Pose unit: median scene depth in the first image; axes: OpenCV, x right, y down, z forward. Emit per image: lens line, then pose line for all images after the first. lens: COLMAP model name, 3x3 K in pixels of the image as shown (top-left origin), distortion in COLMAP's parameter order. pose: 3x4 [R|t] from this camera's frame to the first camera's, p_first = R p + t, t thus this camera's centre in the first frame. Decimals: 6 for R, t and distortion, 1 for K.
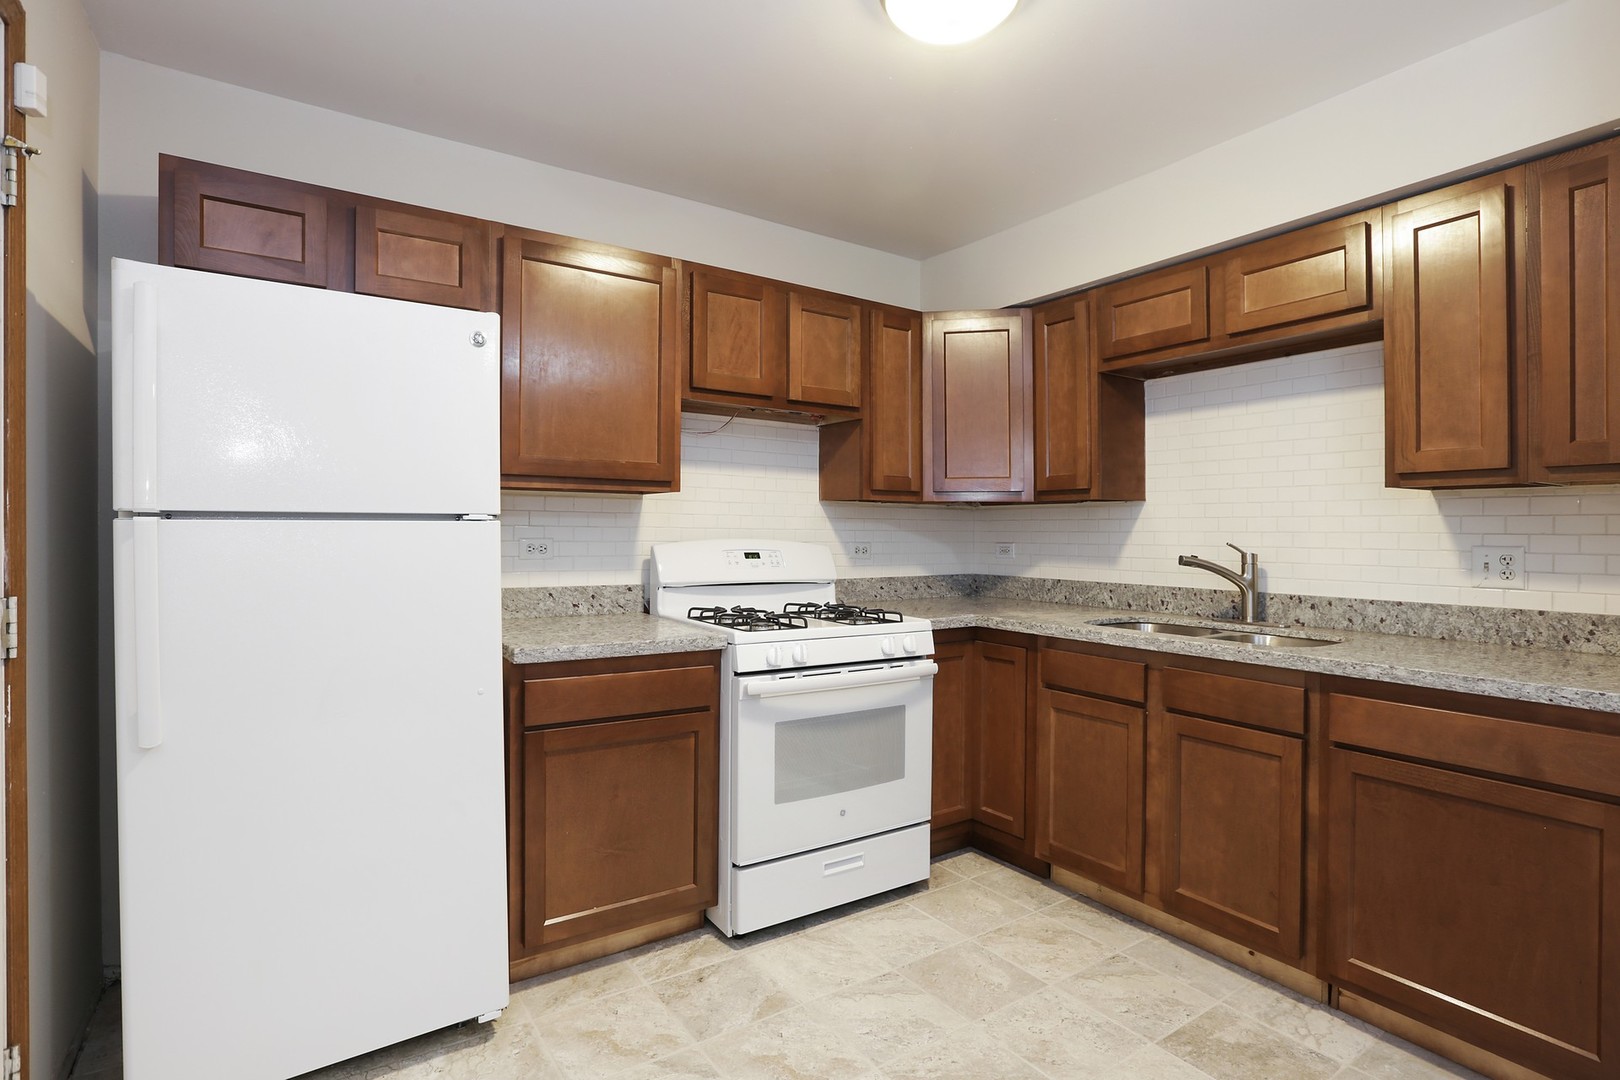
lens RADIAL K [[814.3, 0, 810.0], [0, 814.3, 540.0], [0, 0, 1]] dist [-0.042678, 0.017105]
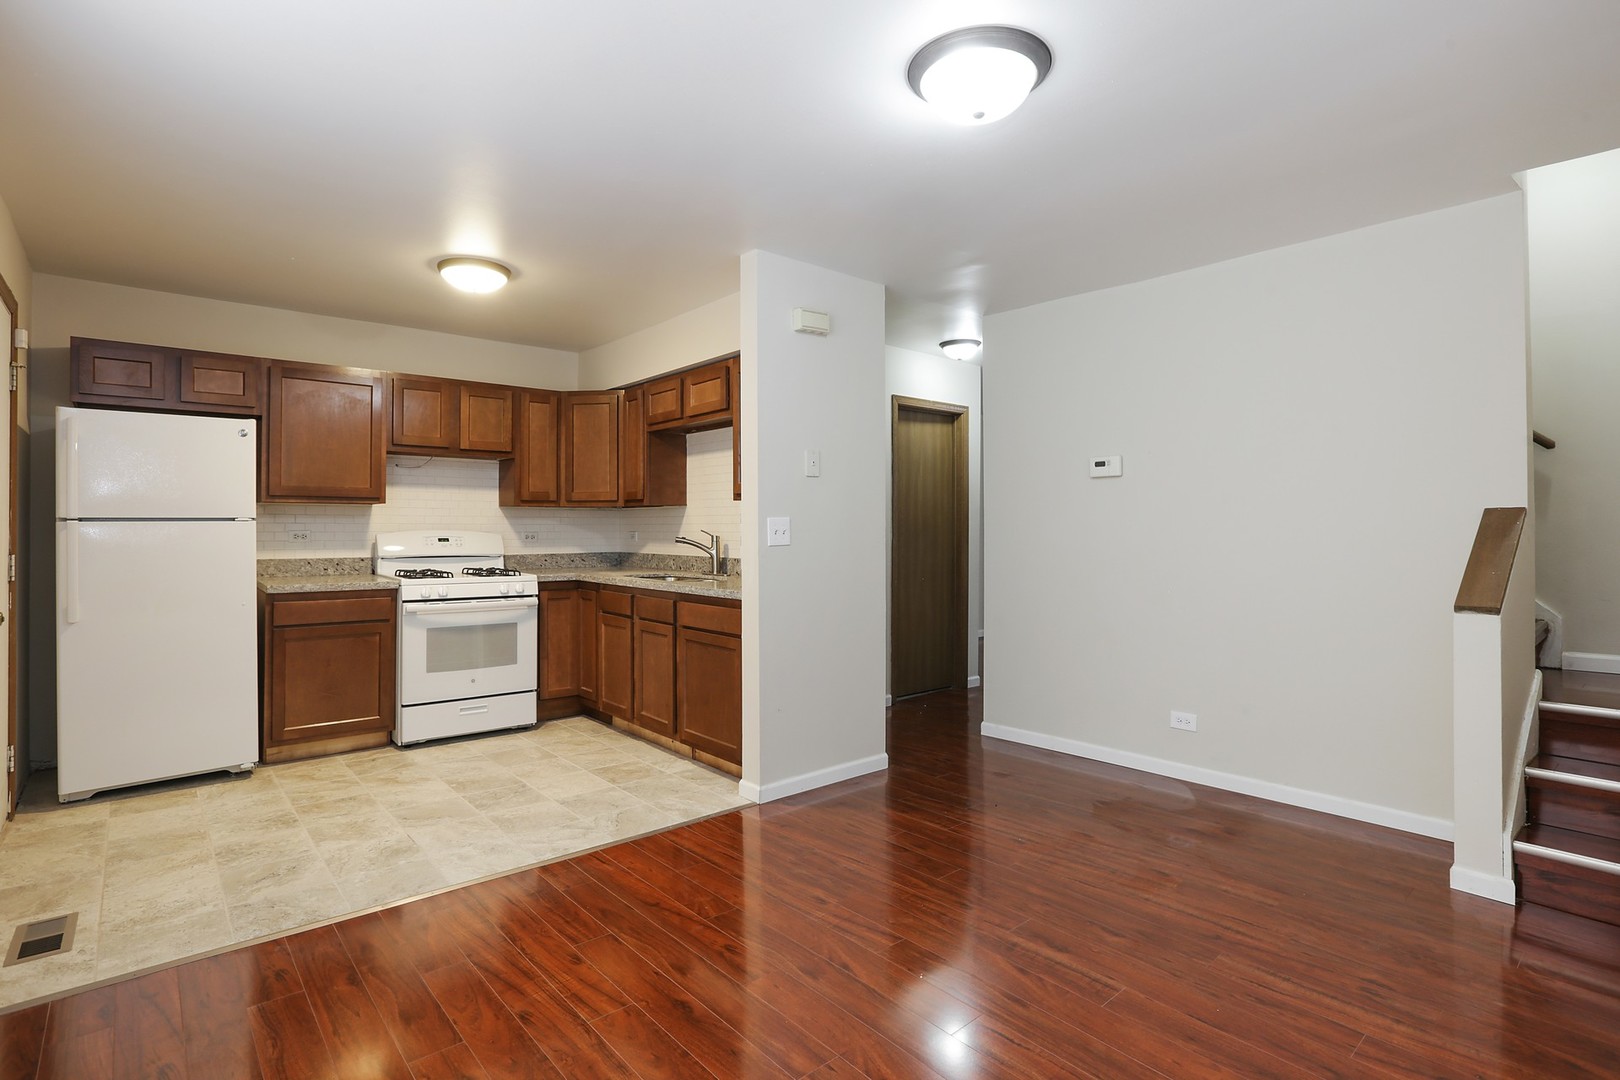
lens RADIAL K [[834.3, 0, 805.4], [0, 834.3, 521.6], [0, 0, 1]] dist [0.000667, 0.001359]
pose [[0.996326, -0.006943, 0.085359, 0.590491], [0.008283, 0.999848, -0.015353, 0.015502], [-0.085239, 0.016003, 0.996232, -0.877108]]
